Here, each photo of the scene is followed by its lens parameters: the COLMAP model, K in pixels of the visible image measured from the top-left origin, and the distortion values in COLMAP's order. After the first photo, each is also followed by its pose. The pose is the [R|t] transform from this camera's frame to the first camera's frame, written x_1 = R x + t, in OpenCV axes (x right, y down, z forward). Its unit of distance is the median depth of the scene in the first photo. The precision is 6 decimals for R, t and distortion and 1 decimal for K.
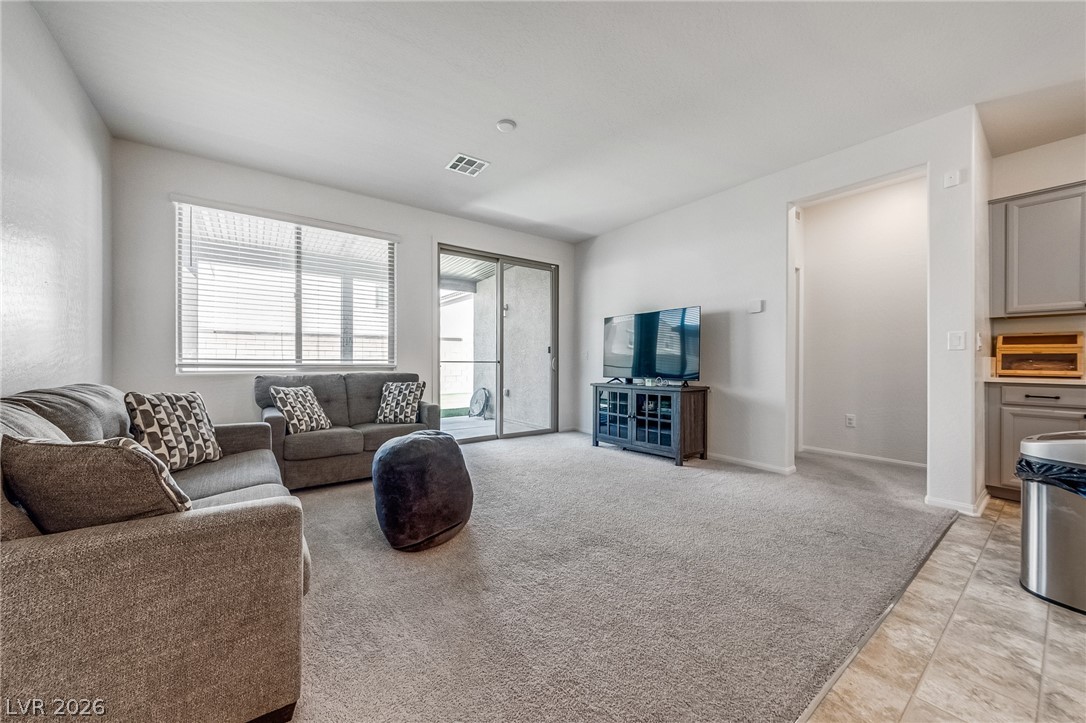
lens RADIAL K [[382.2, 0, 536.2], [0, 382.2, 358.7], [0, 0, 1]] dist [-0.004584, 0.000696]
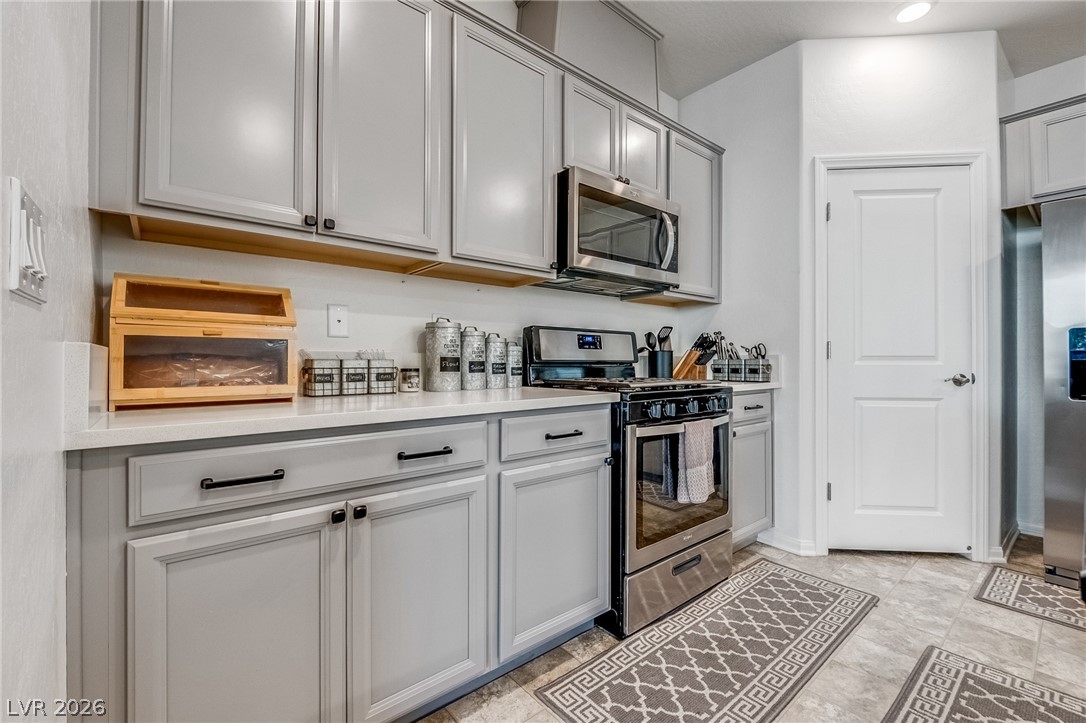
lens RADIAL K [[483.1, 0, 546.9], [0, 483.1, 356.8], [0, 0, 1]] dist [0.000475, -0.000043]
pose [[-0.055982, 0.007642, 0.998403, 0.828591], [-0.002454, 0.999967, -0.007792, 0.006567], [-0.998429, -0.002886, -0.055961, 0.691320]]
